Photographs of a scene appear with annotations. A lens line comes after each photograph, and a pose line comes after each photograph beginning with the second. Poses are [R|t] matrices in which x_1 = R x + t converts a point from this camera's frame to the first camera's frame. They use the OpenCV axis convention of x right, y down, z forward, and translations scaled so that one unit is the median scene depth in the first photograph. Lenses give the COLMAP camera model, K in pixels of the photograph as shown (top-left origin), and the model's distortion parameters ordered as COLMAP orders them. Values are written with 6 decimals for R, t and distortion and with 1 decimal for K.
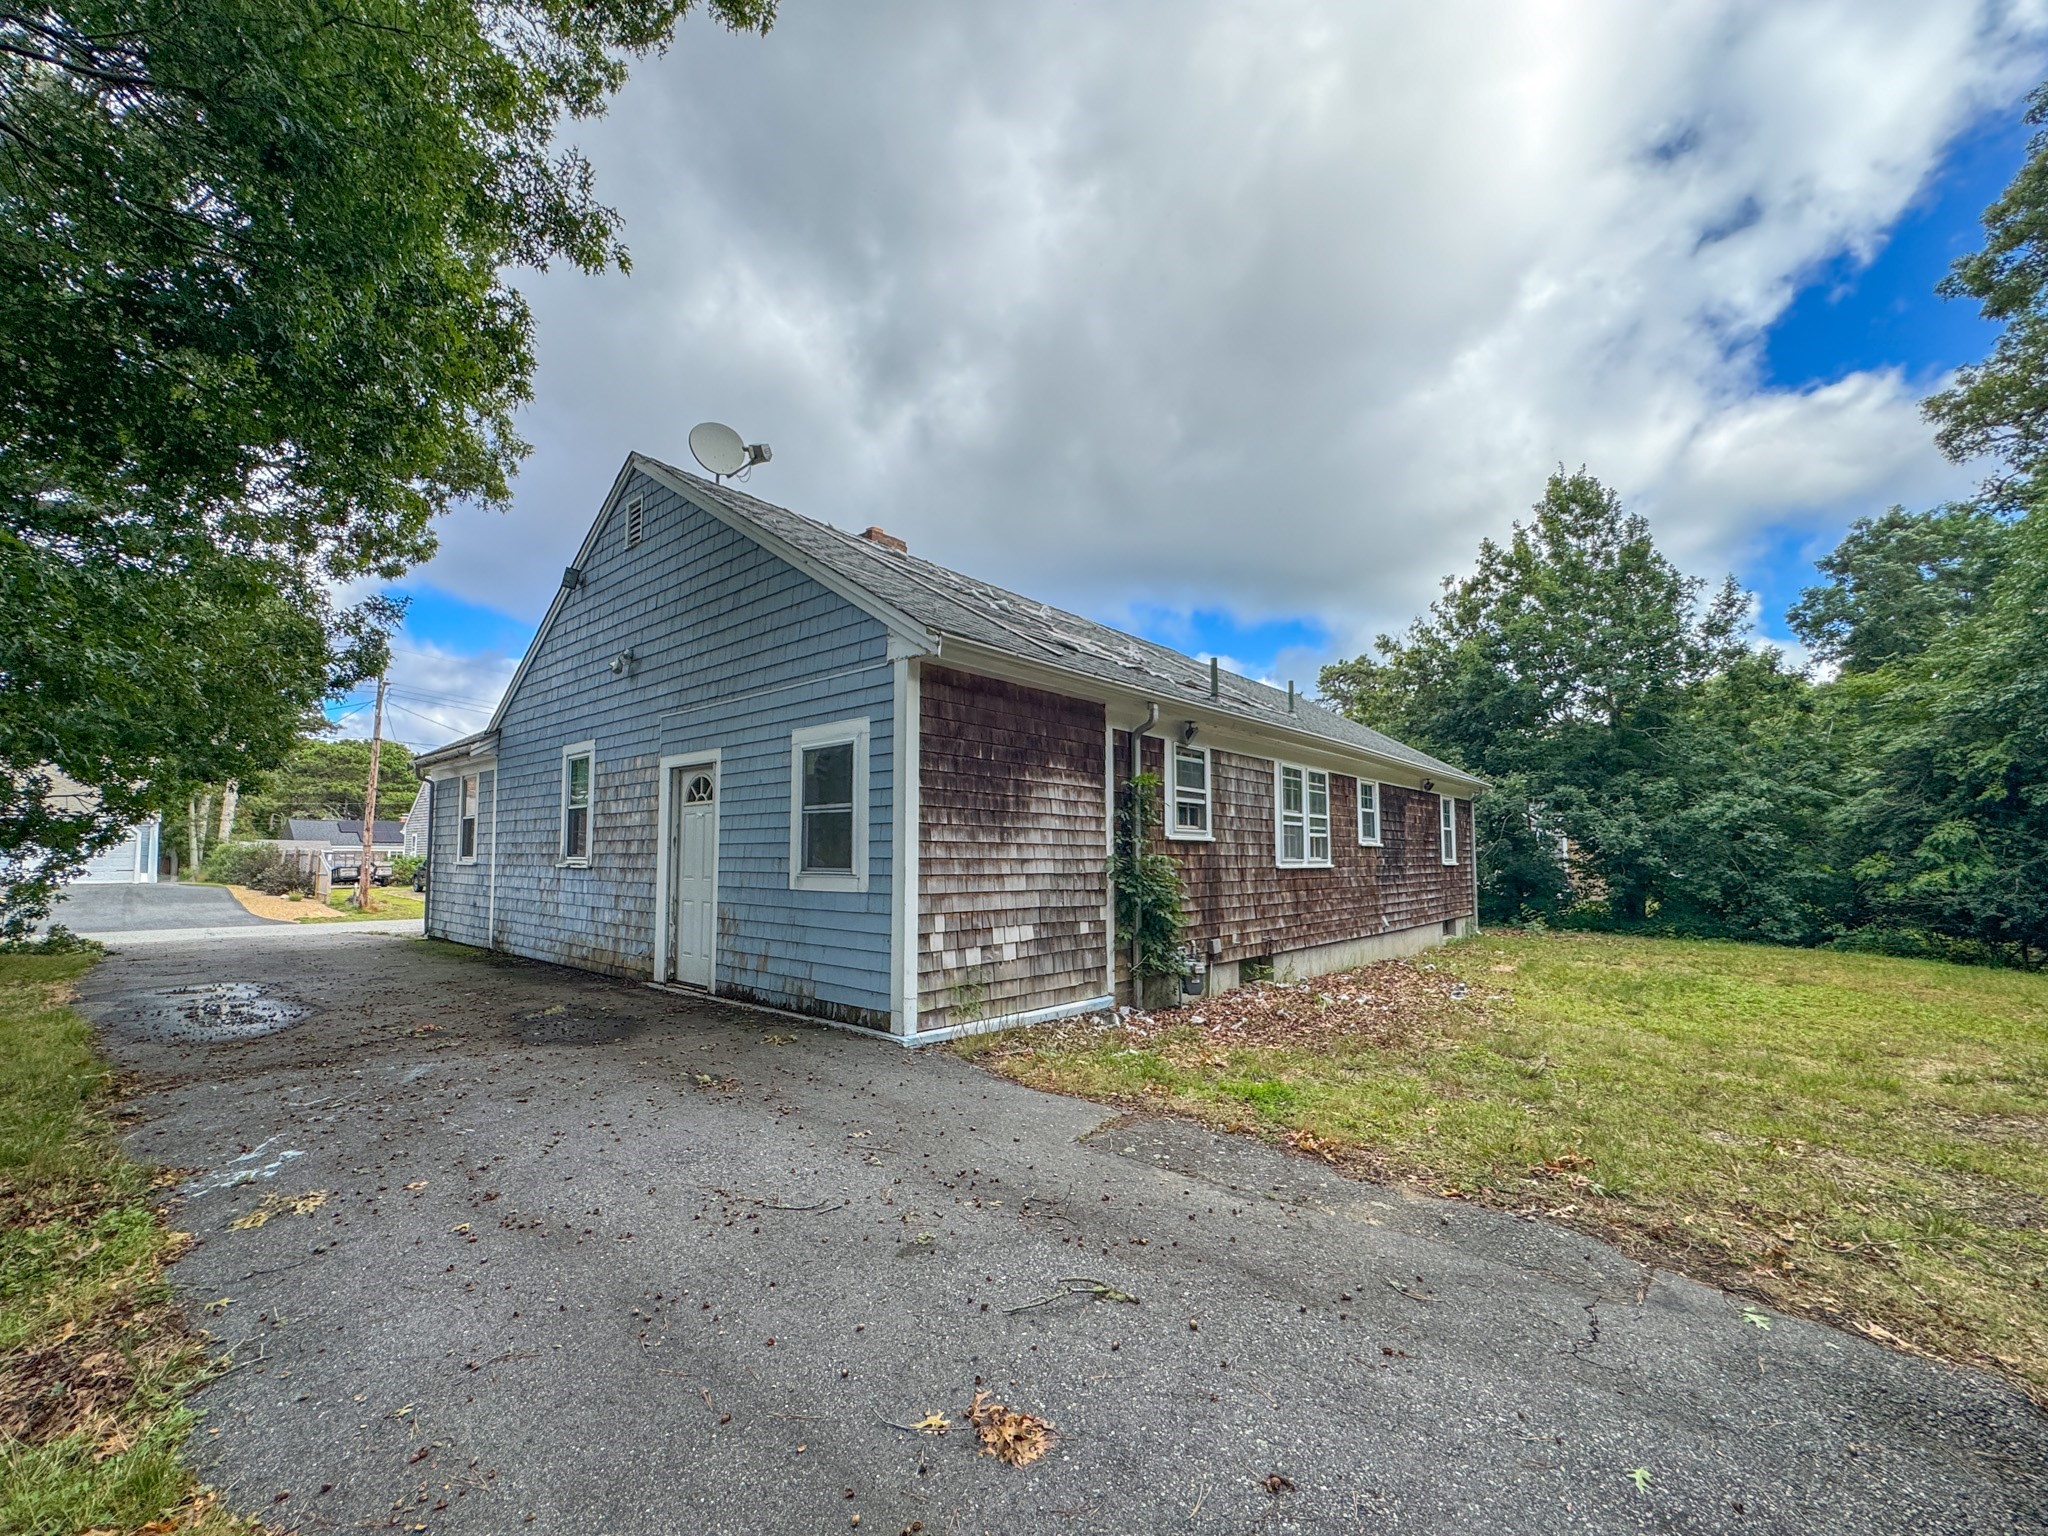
lens RADIAL K [[836.2, 0, 1025.3], [0, 836.2, 816.6], [0, 0, 1]] dist [-0.000139, 0.000311]
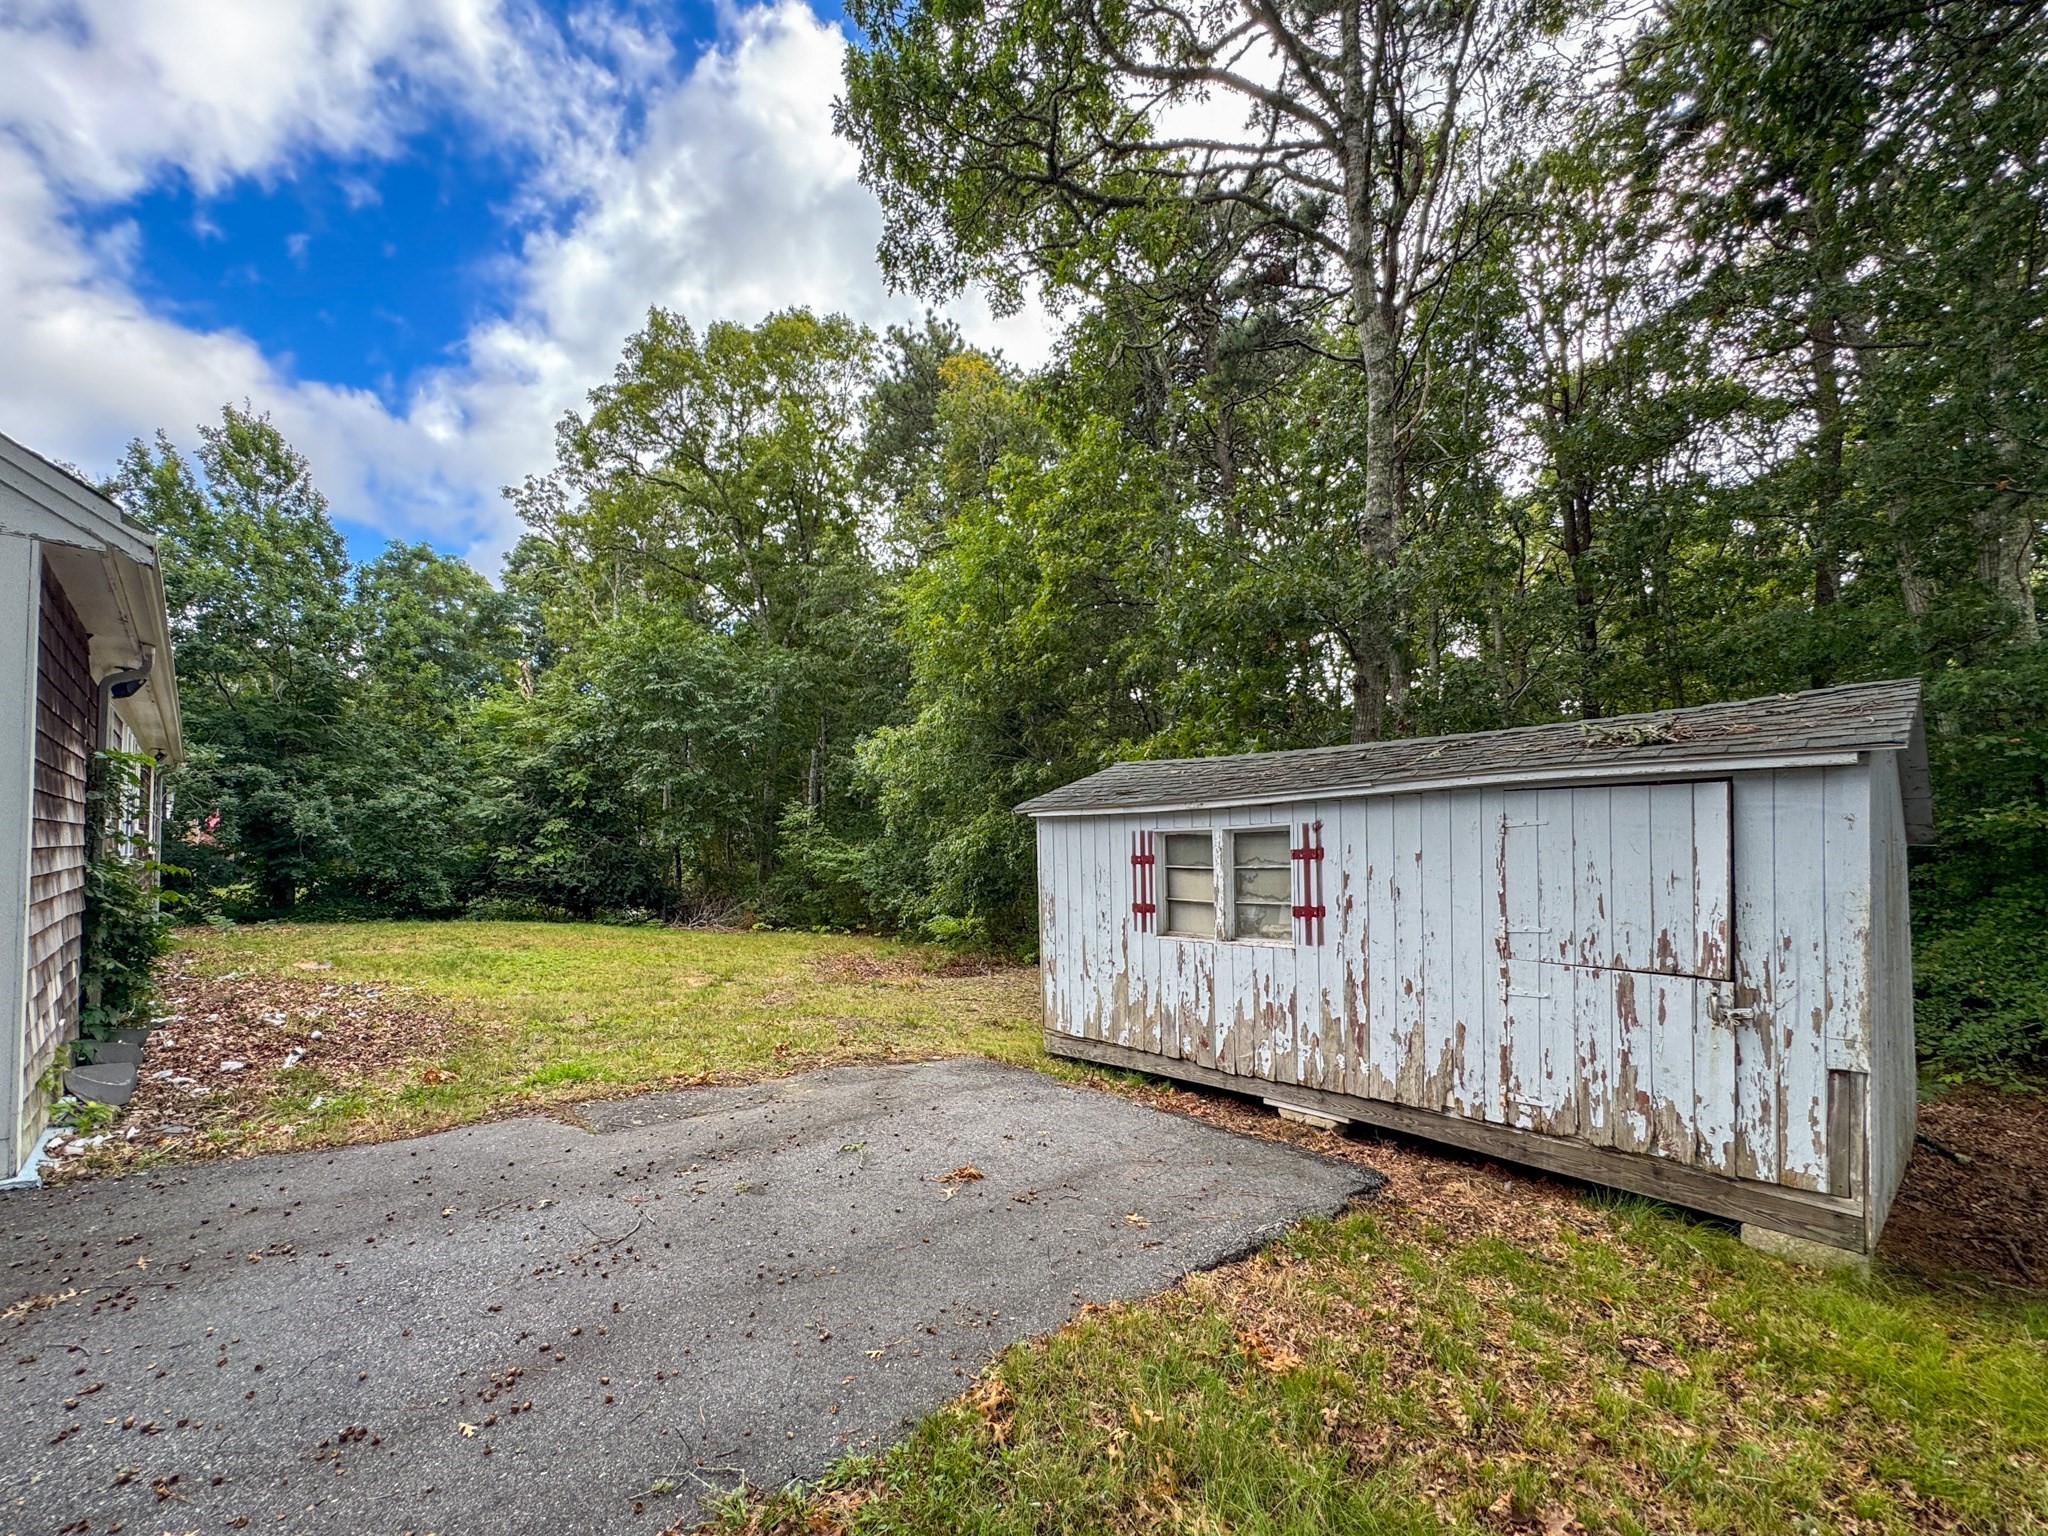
lens RADIAL K [[841.4, 0, 1019.3], [0, 841.4, 832.1], [0, 0, 1]] dist [0.000151, 0.000047]
pose [[0.079395, 0.024491, 0.996542, -0.396164], [-0.078233, 0.996768, -0.018263, -0.016202], [-0.993769, -0.076513, 0.081054, 0.141829]]
